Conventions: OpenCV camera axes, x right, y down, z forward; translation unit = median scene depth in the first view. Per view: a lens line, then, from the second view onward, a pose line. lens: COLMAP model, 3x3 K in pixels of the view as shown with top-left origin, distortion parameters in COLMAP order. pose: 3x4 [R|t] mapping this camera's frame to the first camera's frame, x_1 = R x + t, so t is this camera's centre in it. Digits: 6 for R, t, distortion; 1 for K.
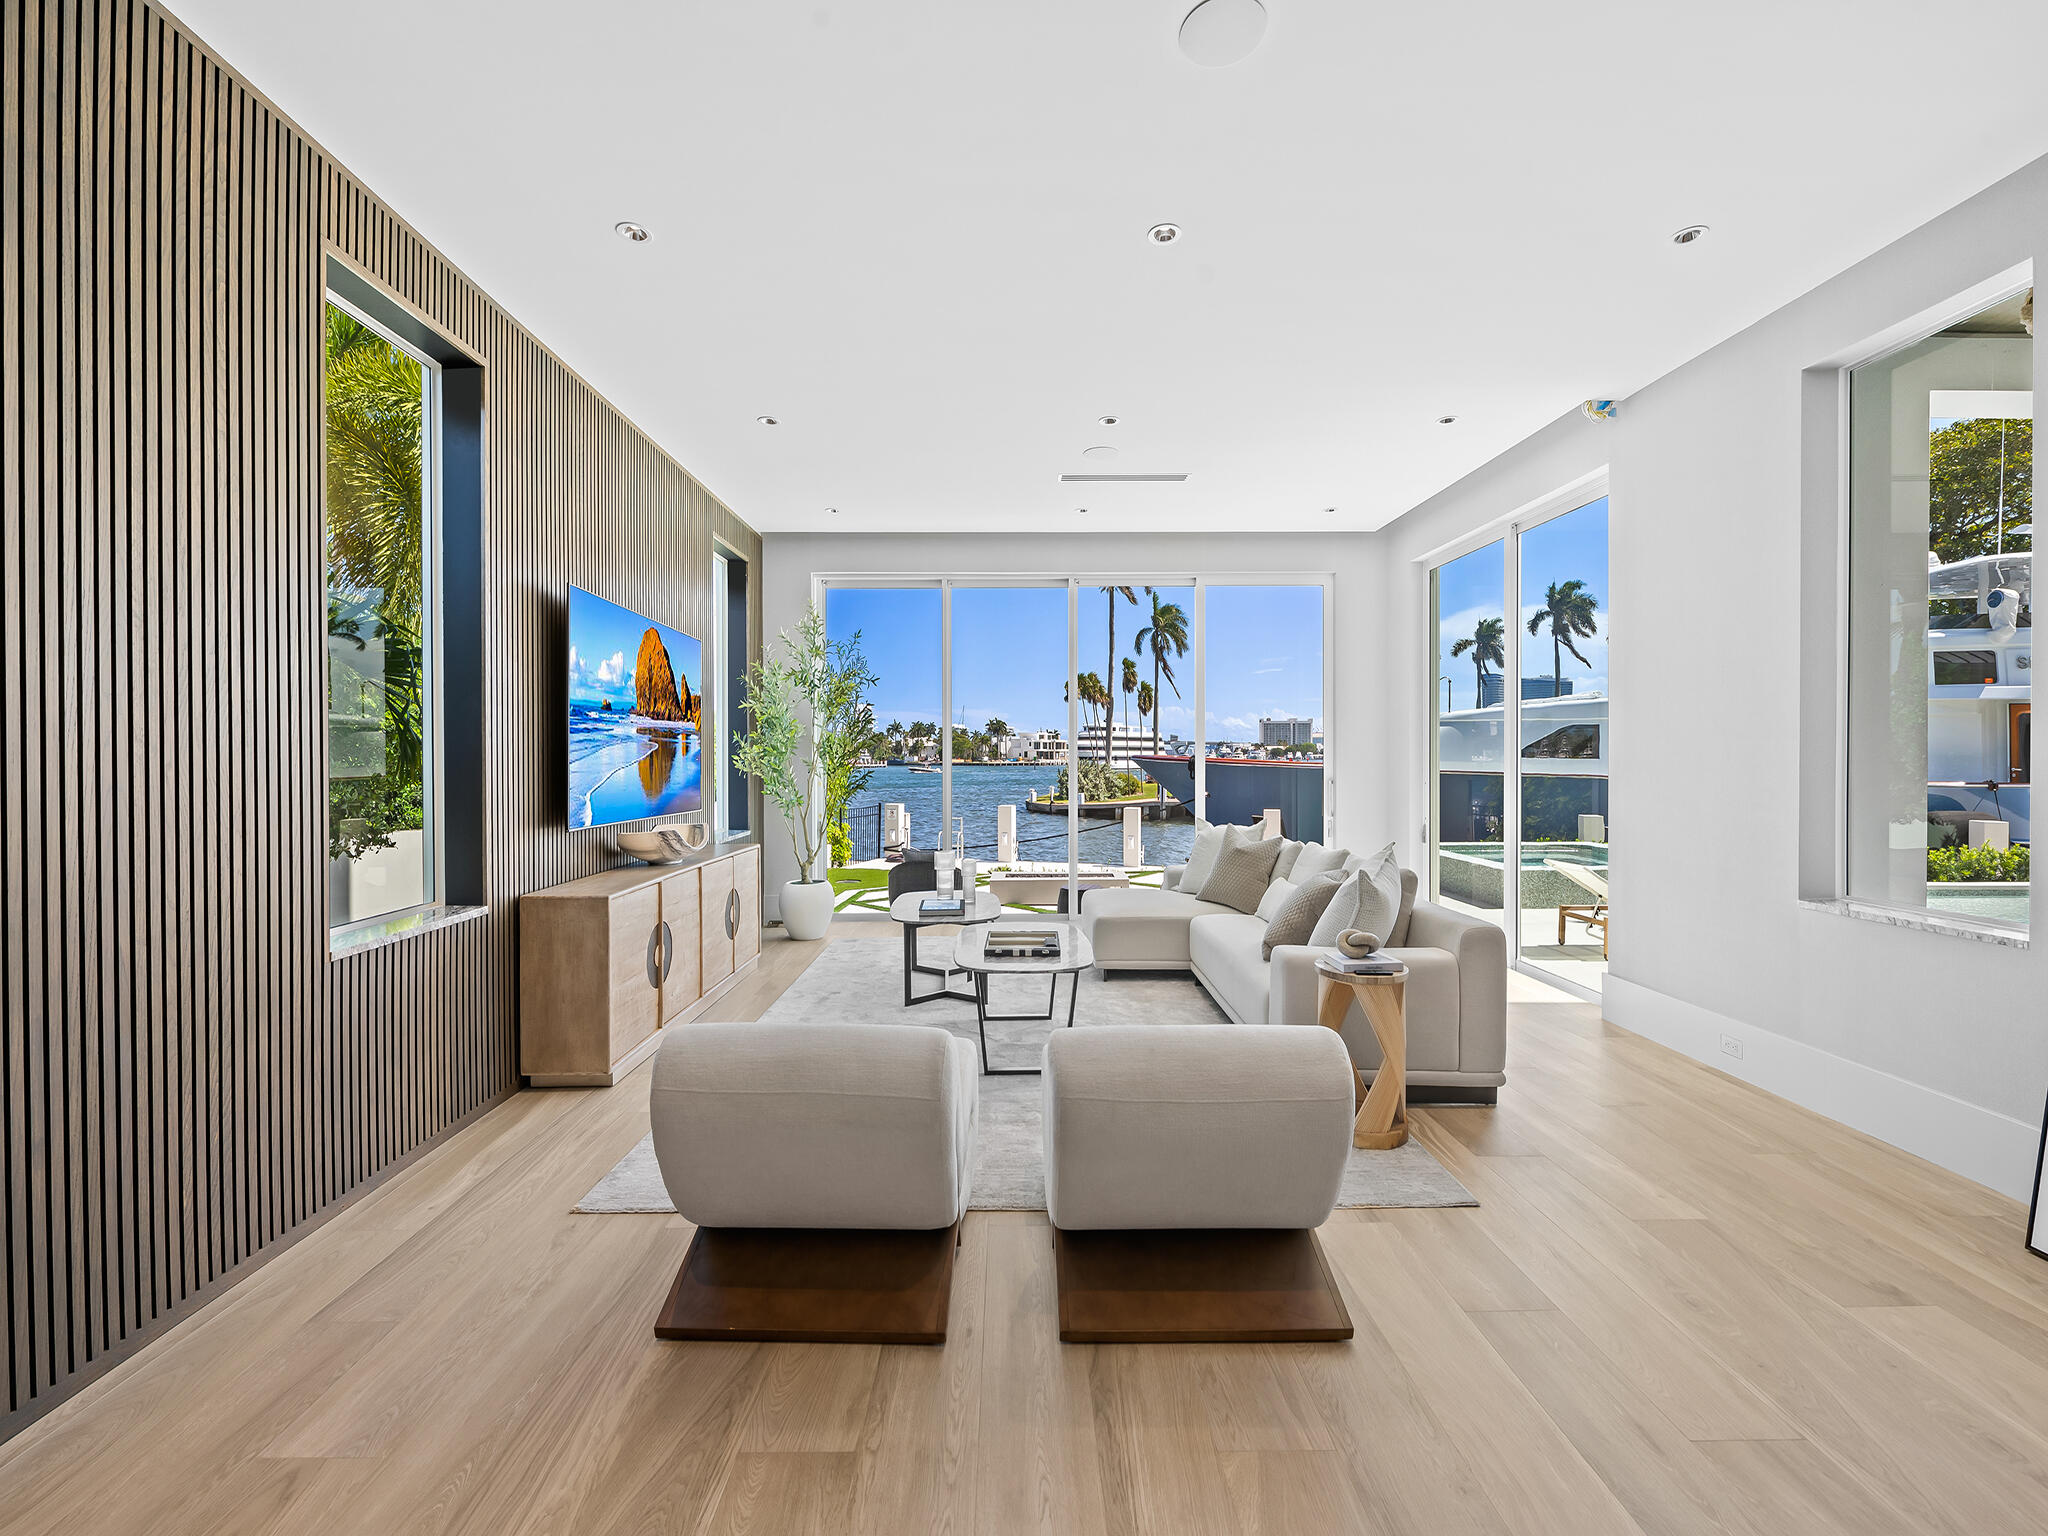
lens RADIAL K [[844.3, 0, 1030.0], [0, 844.3, 761.6], [0, 0, 1]] dist [0.027225, -0.000073]
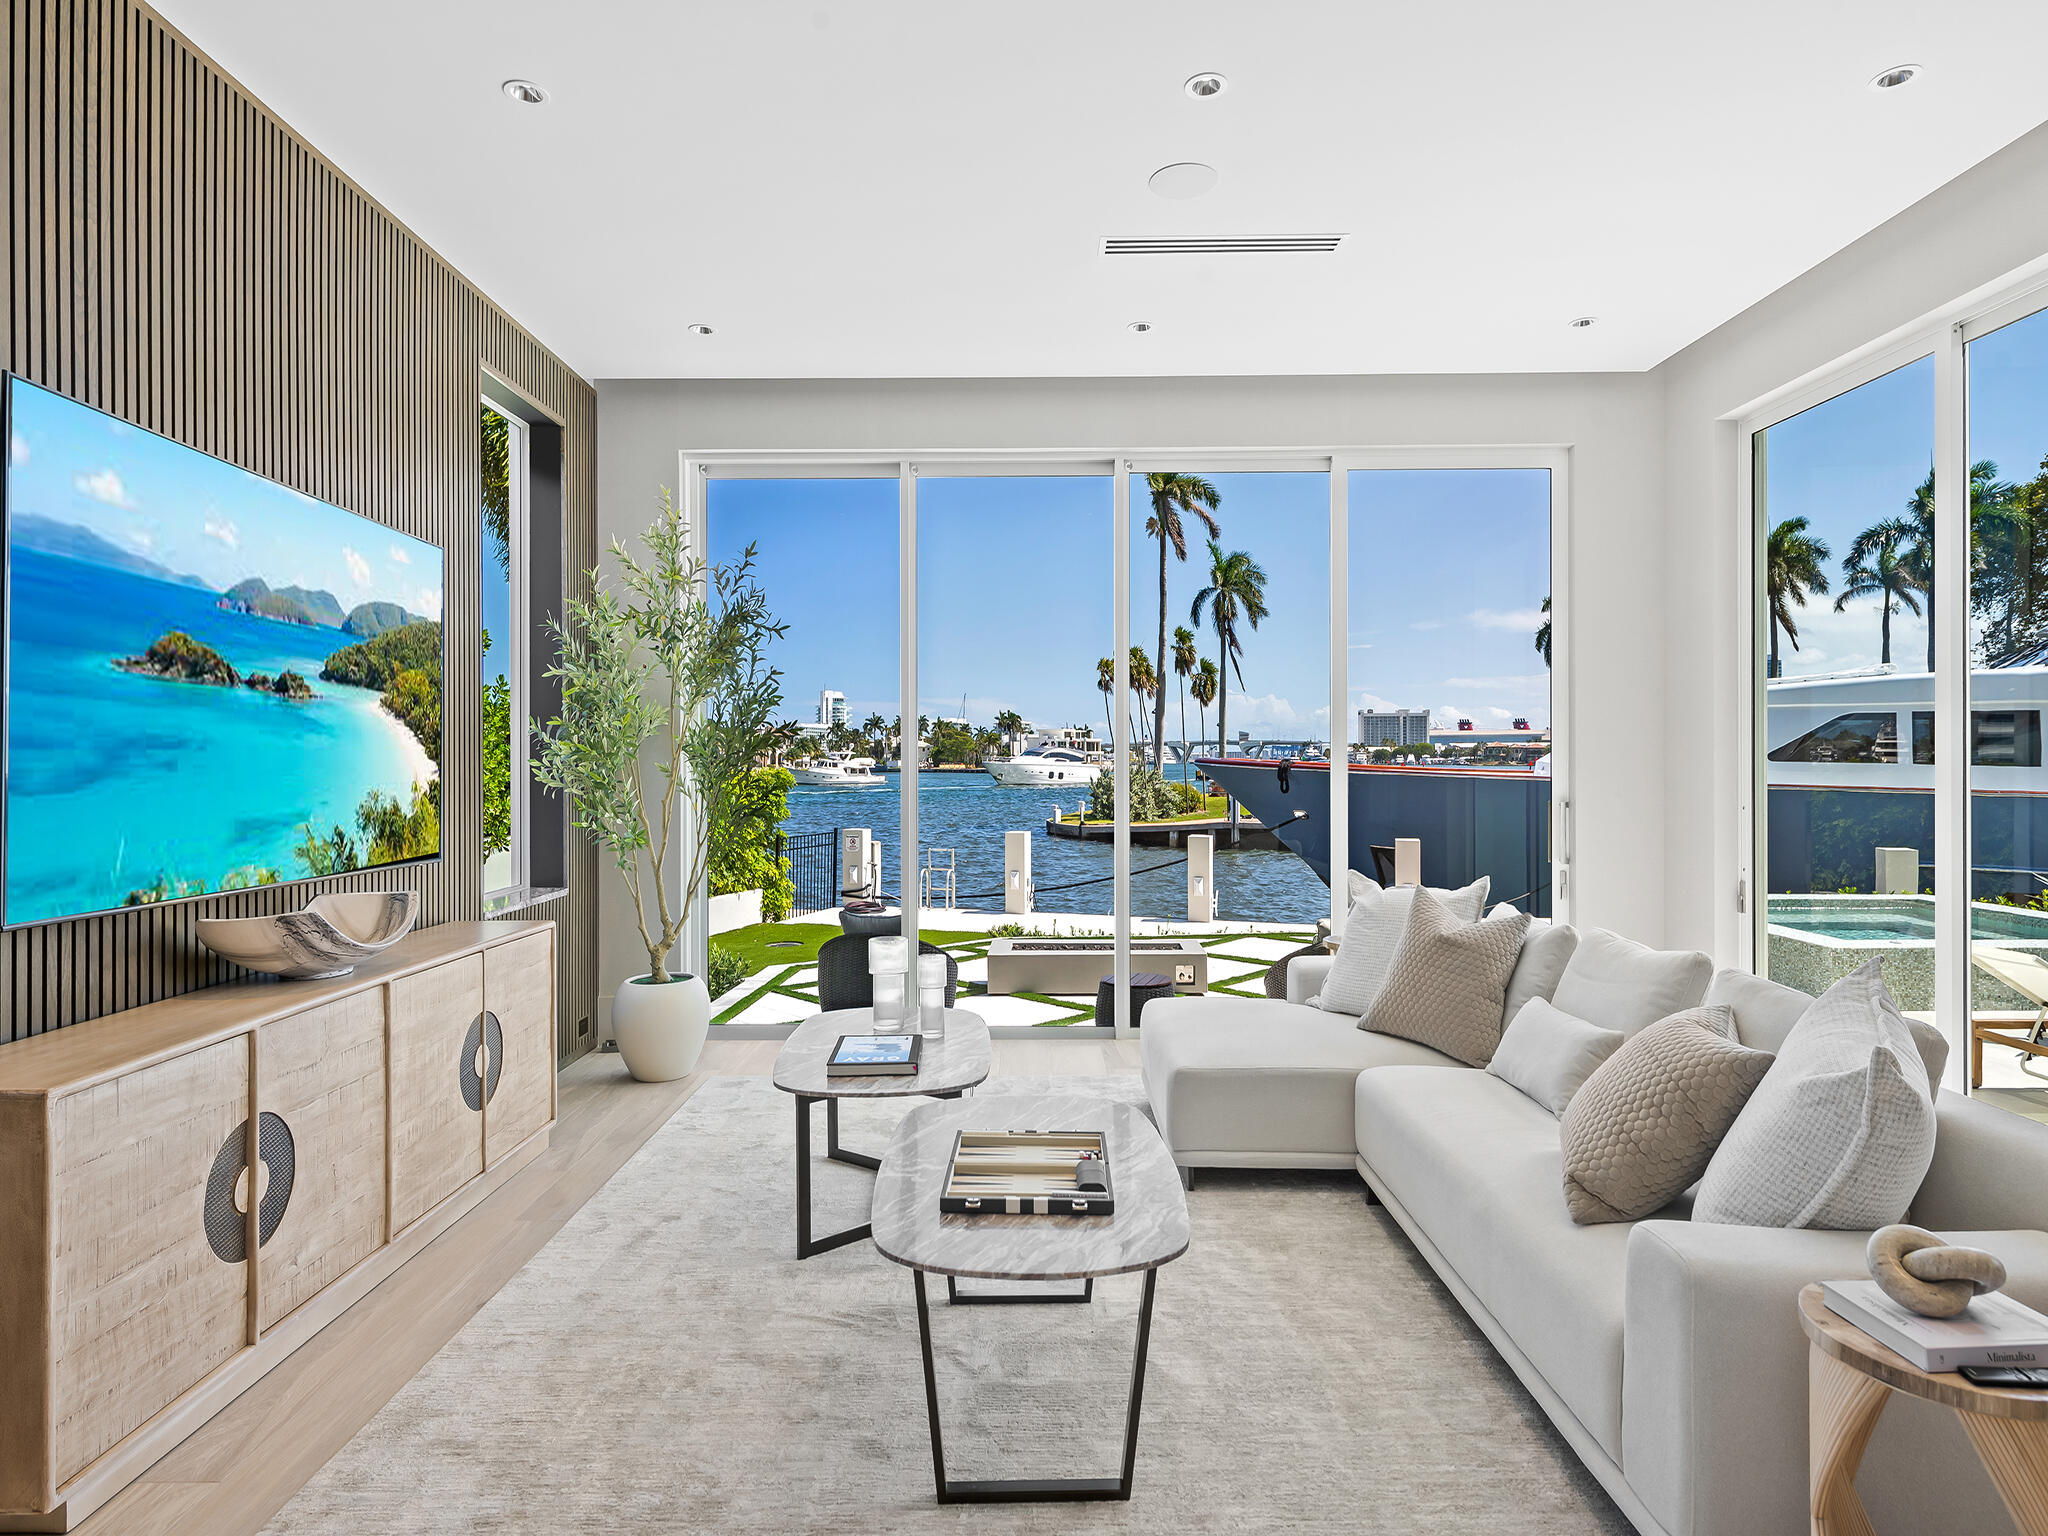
lens RADIAL K [[1111.6, 0, 1028.8], [0, 1111.6, 761.2], [0, 0, 1]] dist [0.020197, -0.006733]
pose [[0.999775, -0.000276, -0.021225, 0.001903], [0.000156, 0.999984, -0.005678, -0.001198], [0.021227, 0.005674, 0.999759, 0.185830]]
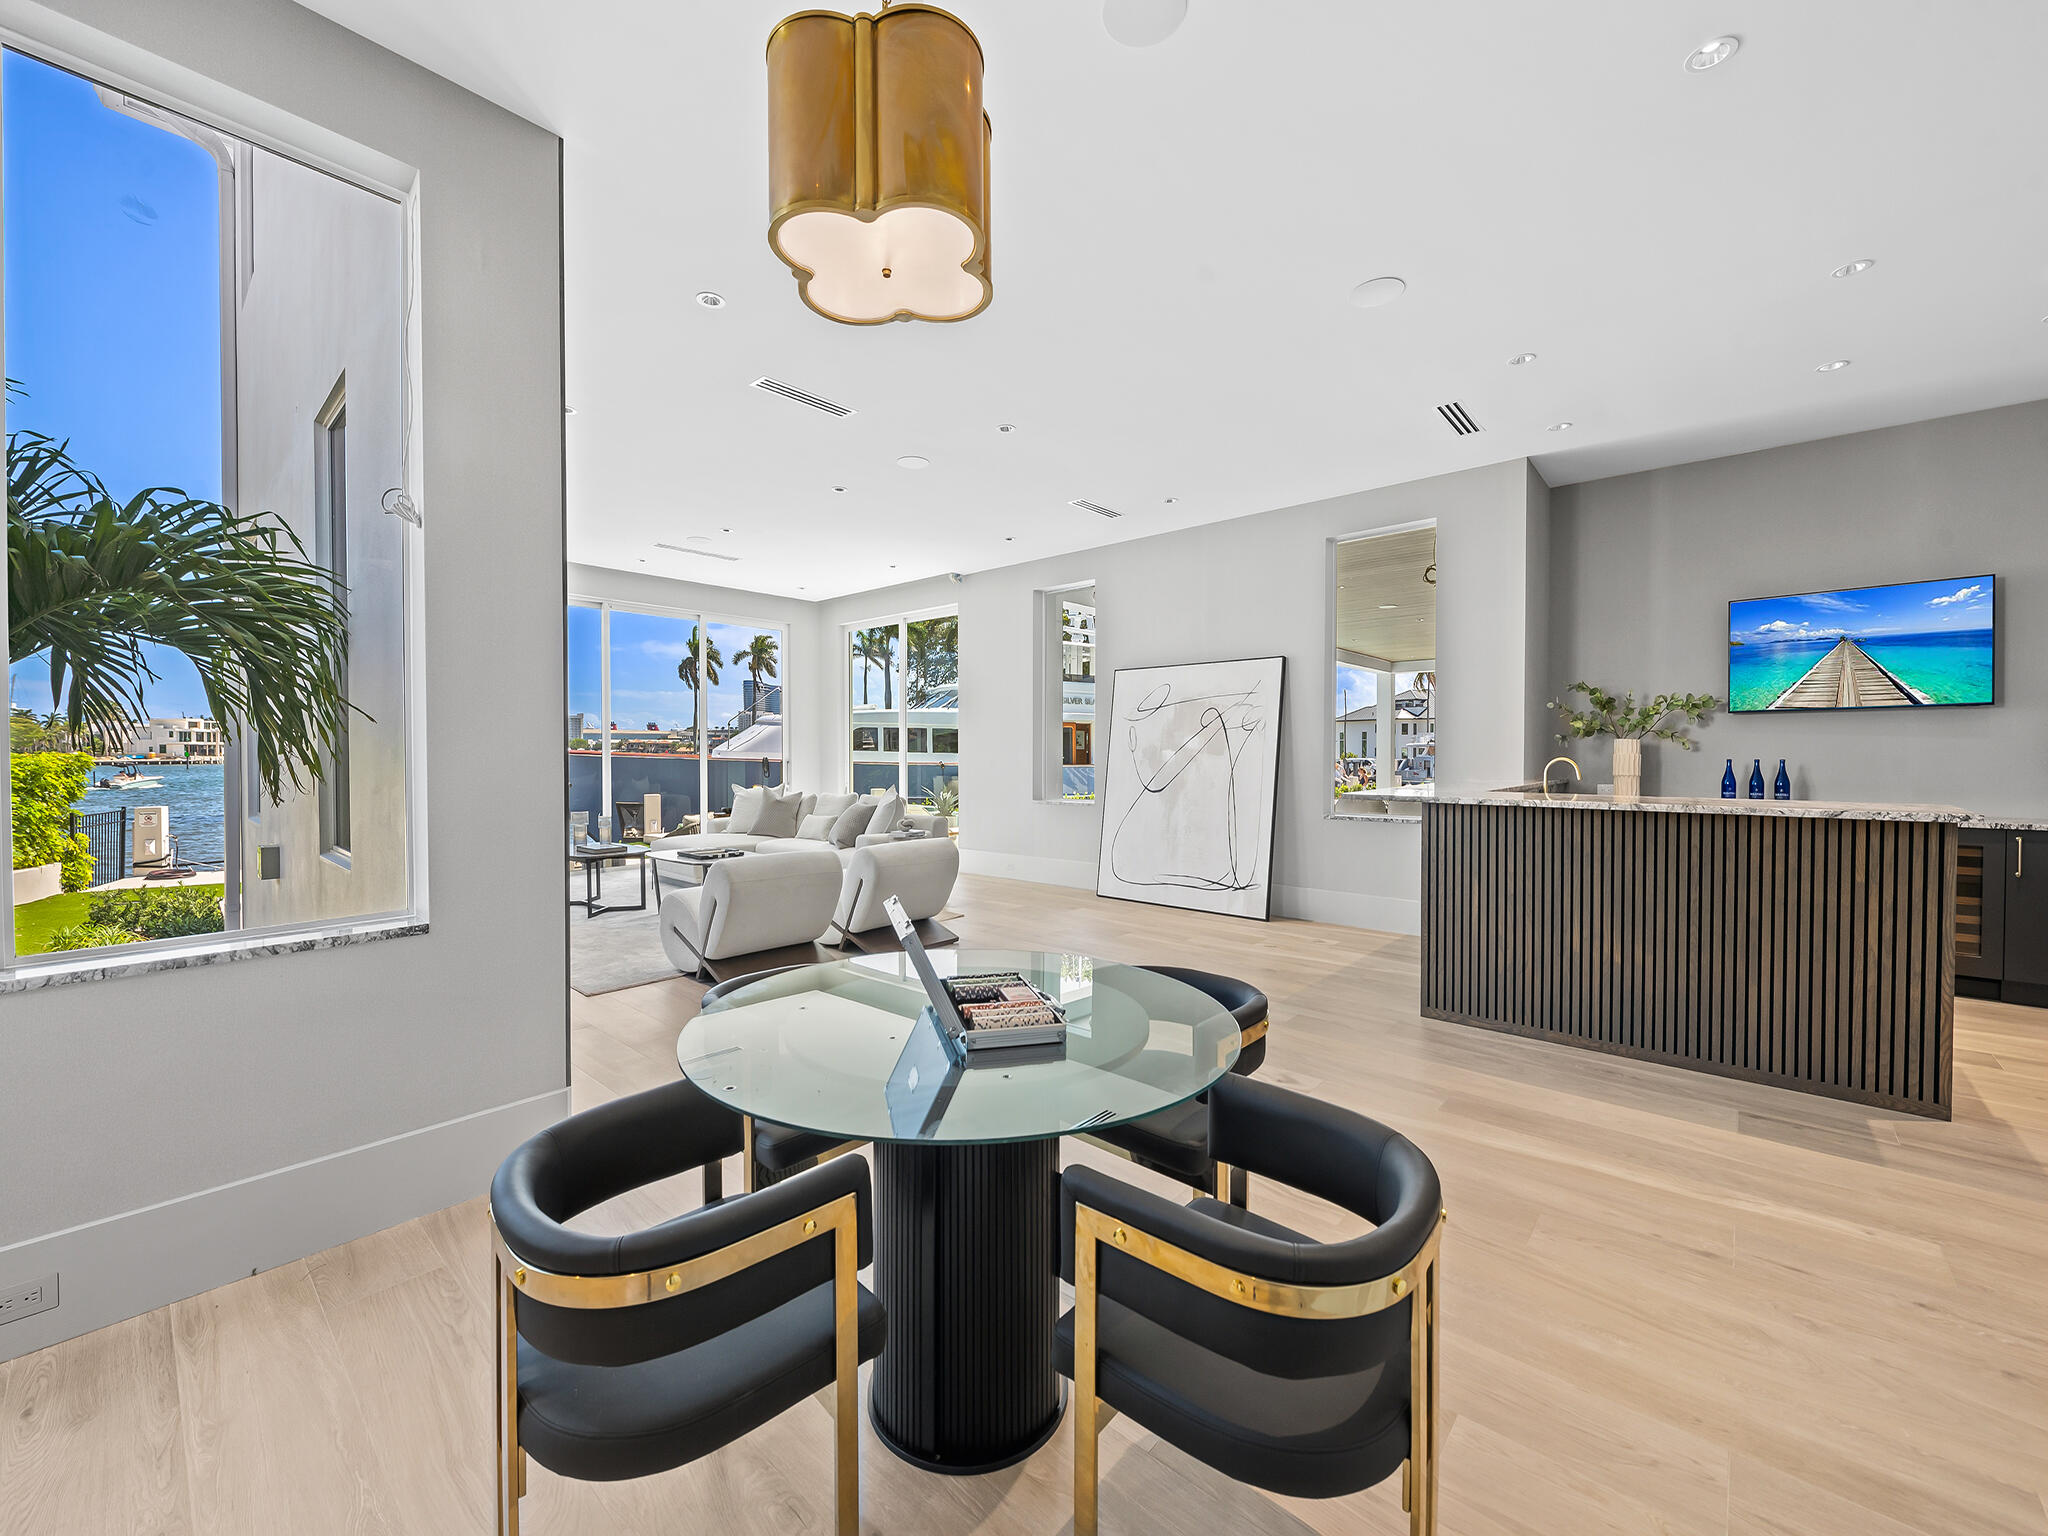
lens RADIAL K [[827.4, 0, 1009.3], [0, 827.4, 766.1], [0, 0, 1]] dist [-0.000271, 0.000104]
pose [[0.693326, -0.008638, 0.720572, -0.347820], [0.001826, 0.999946, 0.010231, 0.011991], [-0.720622, -0.005778, 0.693304, -0.239470]]
